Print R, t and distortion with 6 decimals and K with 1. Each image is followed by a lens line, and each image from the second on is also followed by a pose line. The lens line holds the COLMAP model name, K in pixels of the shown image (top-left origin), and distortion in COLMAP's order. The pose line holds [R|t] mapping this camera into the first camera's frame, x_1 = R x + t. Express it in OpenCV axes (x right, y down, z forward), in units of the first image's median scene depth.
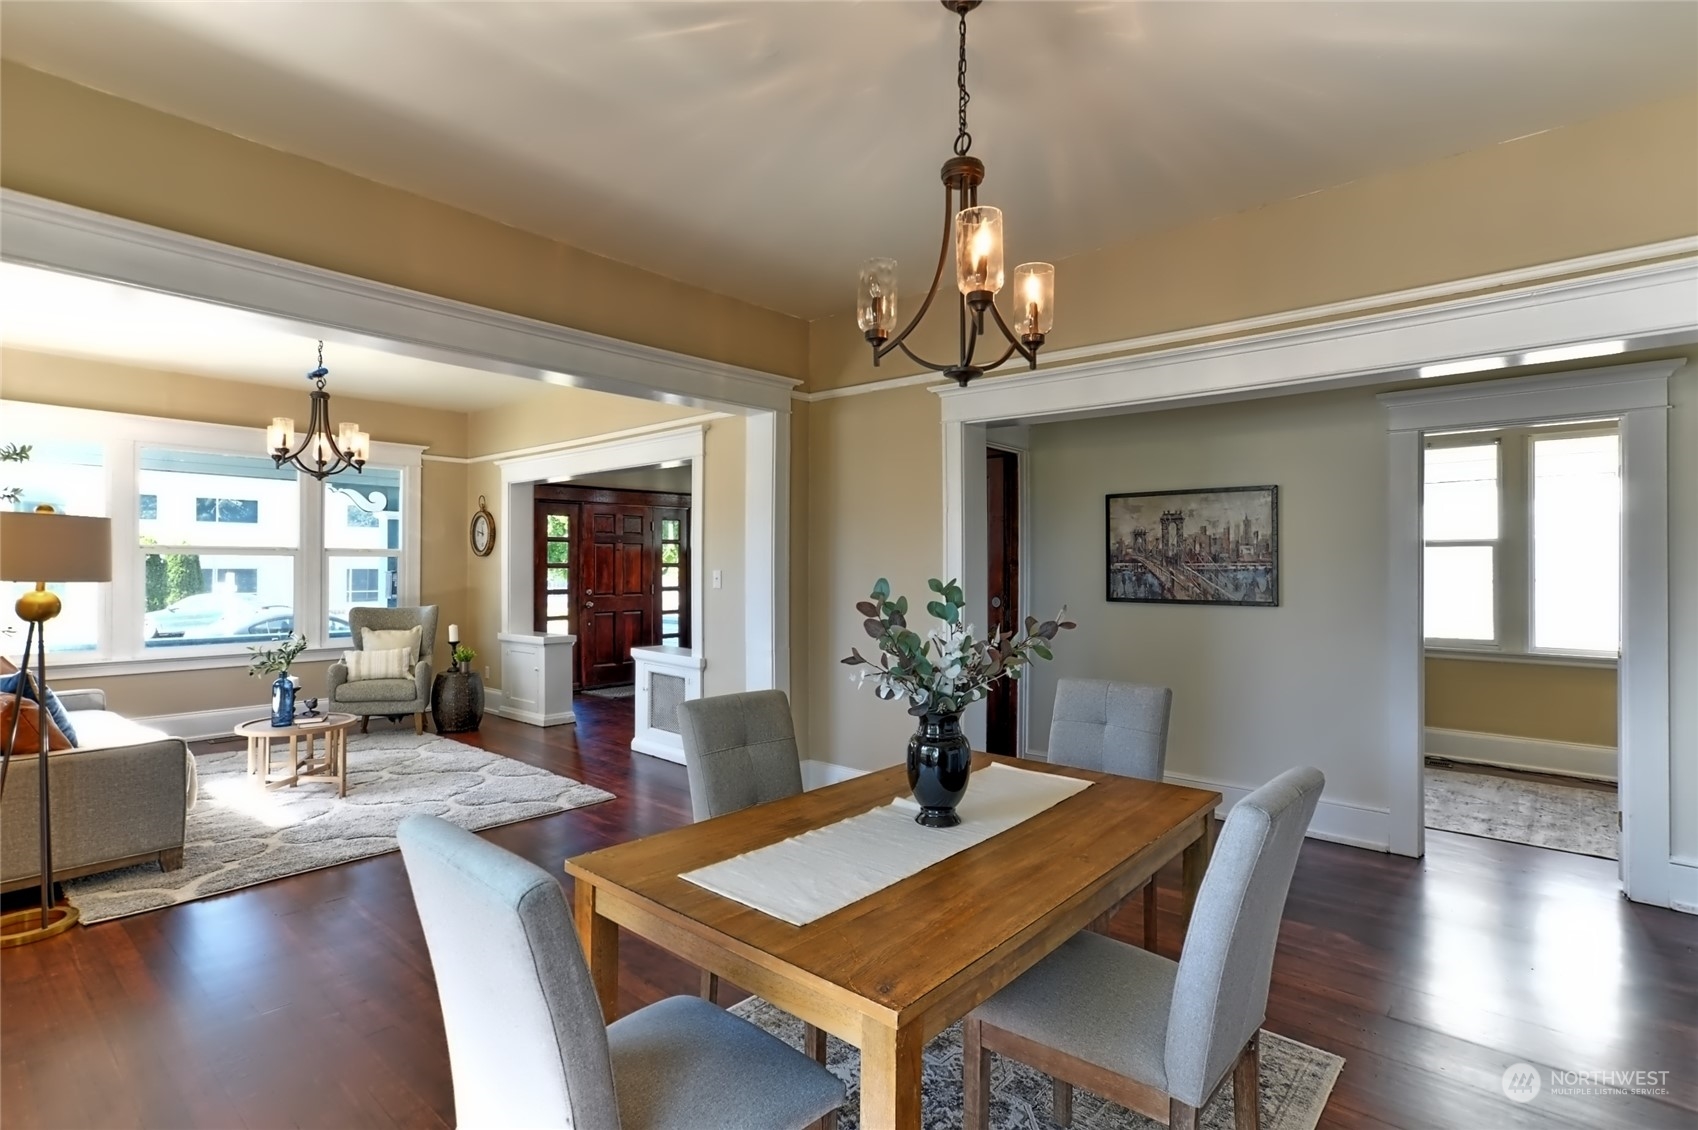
lens RADIAL K [[838.6, 0, 844.7], [0, 838.6, 552.0], [0, 0, 1]] dist [-0.008899, 0.010059]
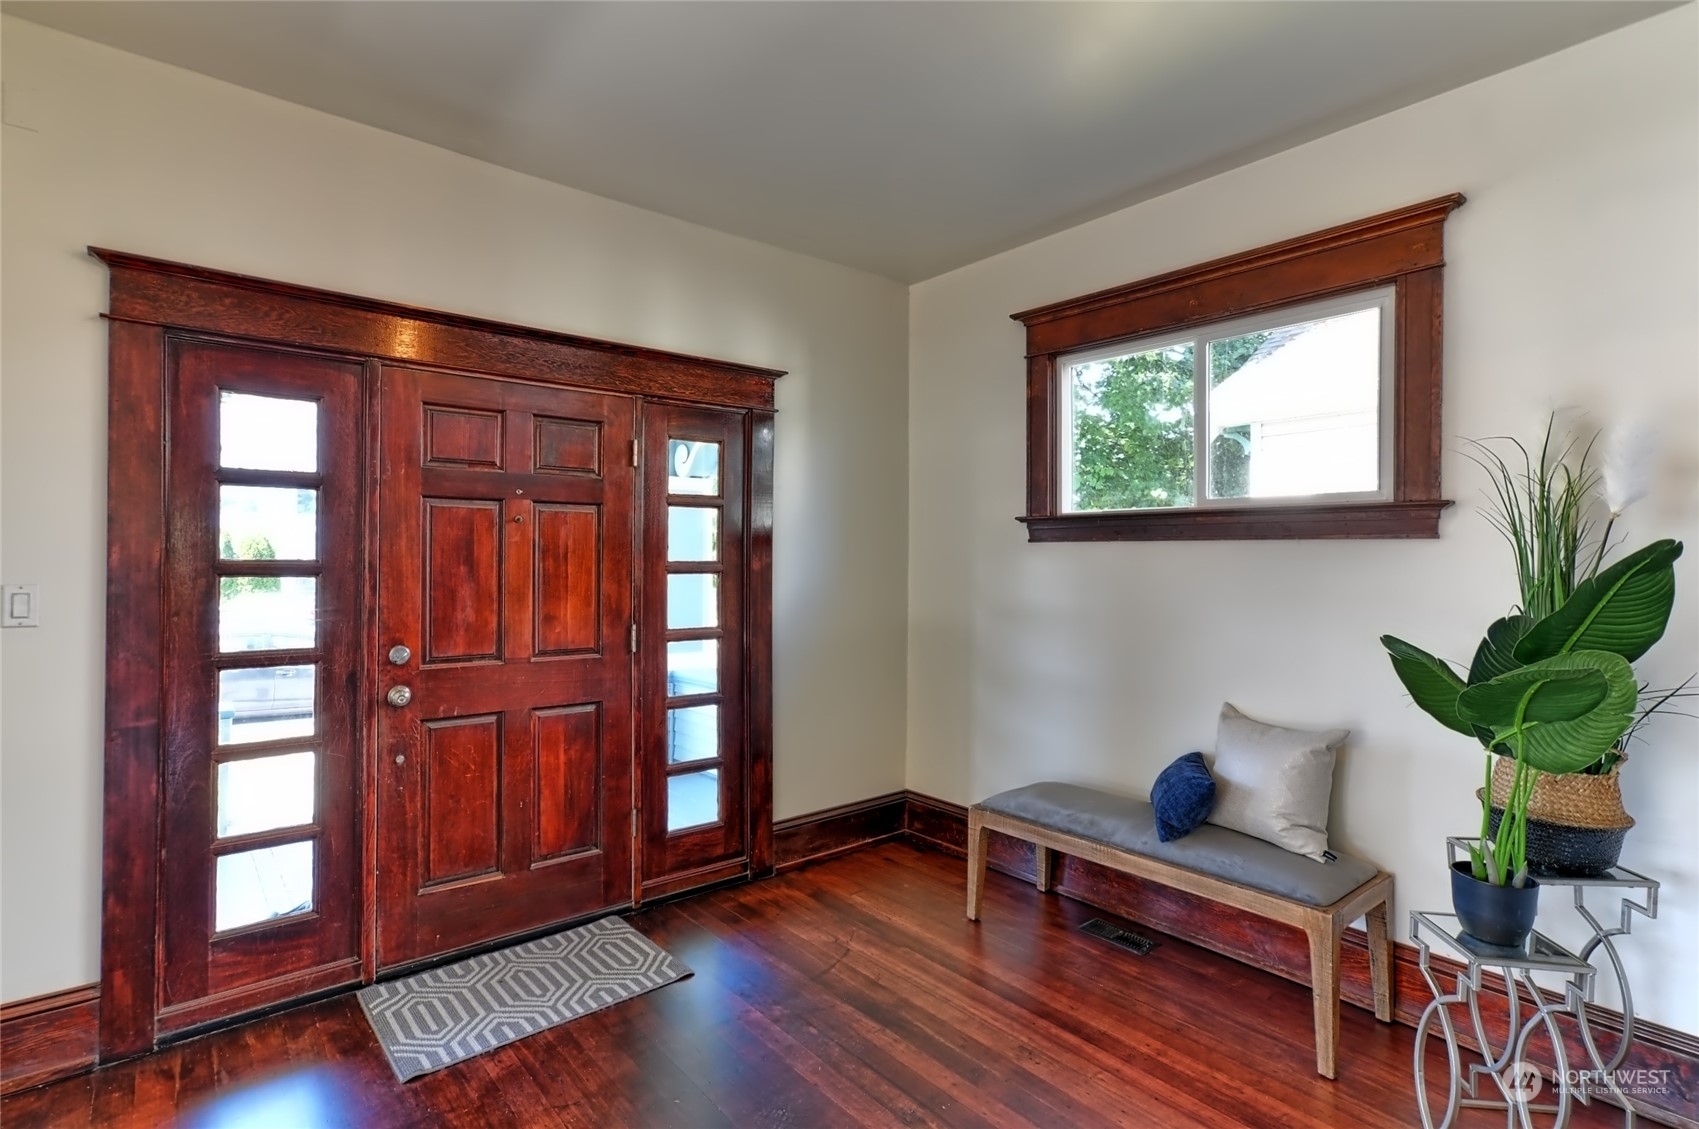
lens RADIAL K [[839.1, 0, 883.4], [0, 839.1, 552.0], [0, 0, 1]] dist [-0.008899, 0.010059]
pose [[0.990402, 0.008138, -0.137975, -0.089192], [-0.007862, 0.999966, 0.002546, 0.008267], [0.137991, -0.001437, 0.990432, 0.741092]]
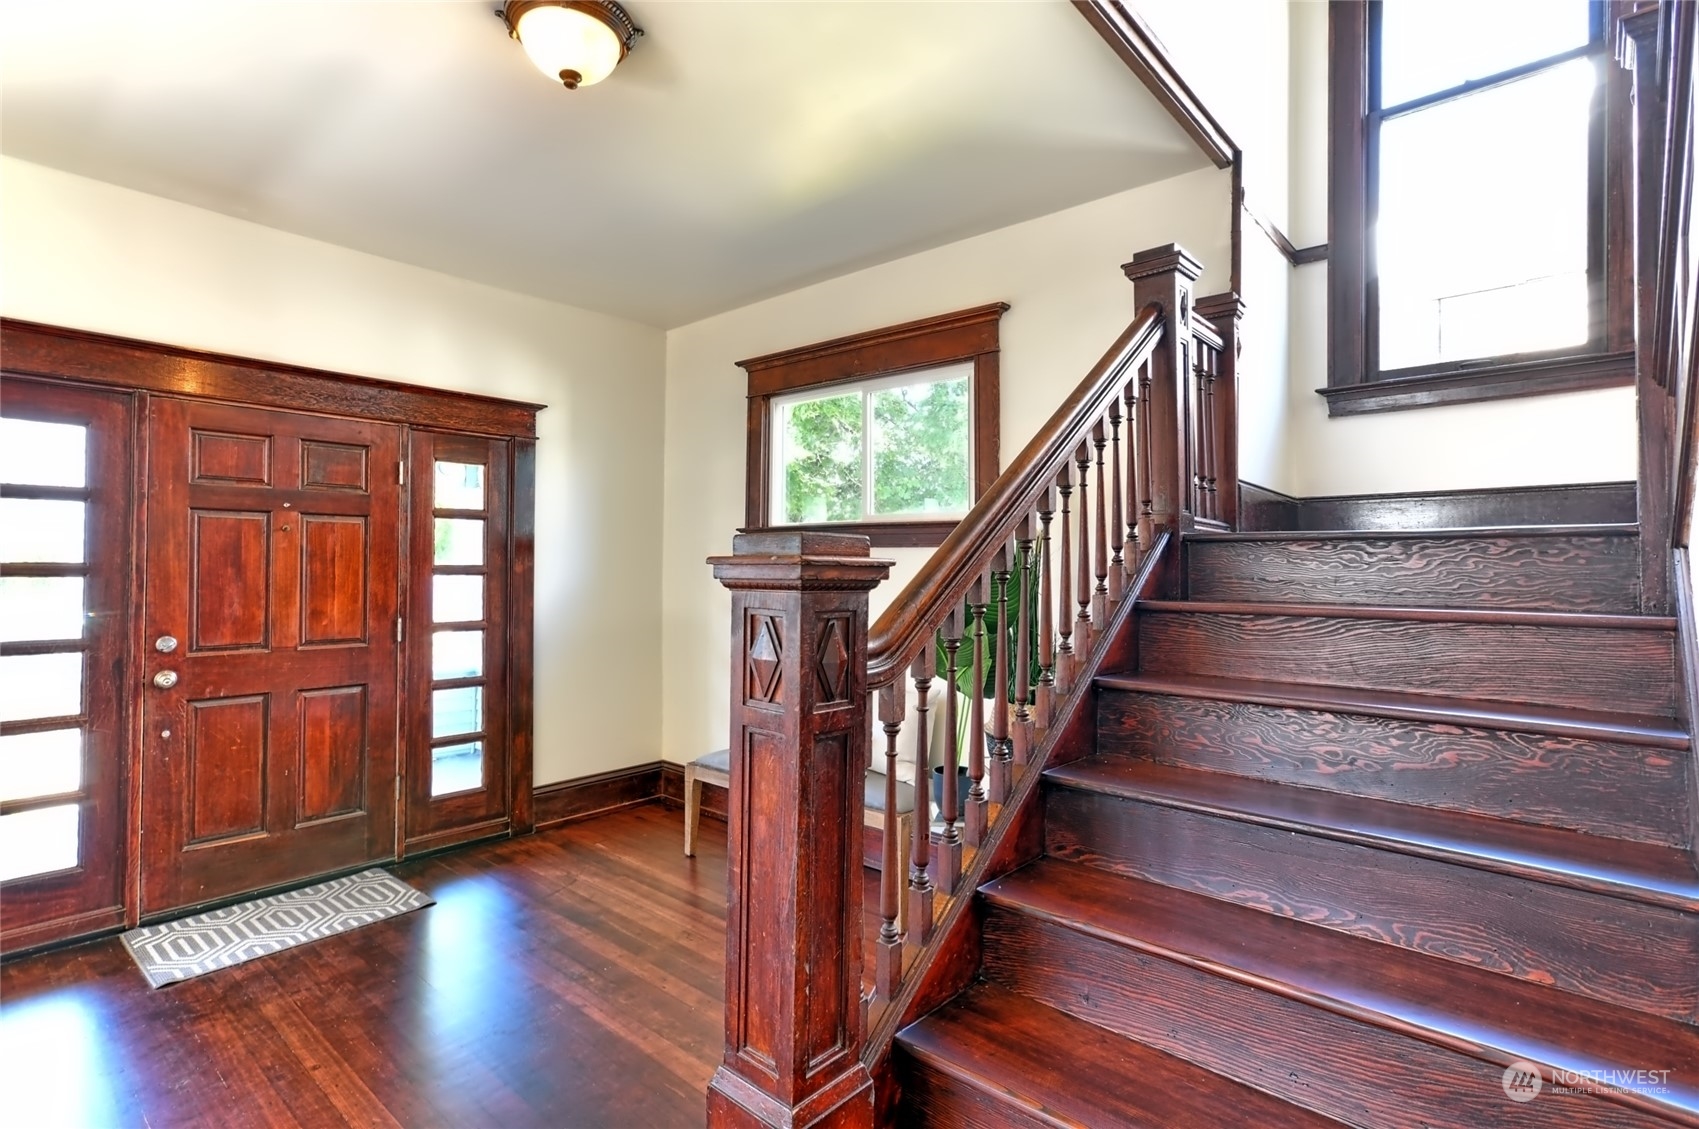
lens RADIAL K [[839.1, 0, 889.3], [0, 839.1, 553.1], [0, 0, 1]] dist [-0.008899, 0.010059]
pose [[0.999925, 0.008543, 0.008828, 0.001407], [-0.008499, 0.999951, -0.005033, 0.008336], [-0.008871, 0.004958, 0.999948, 0.656795]]
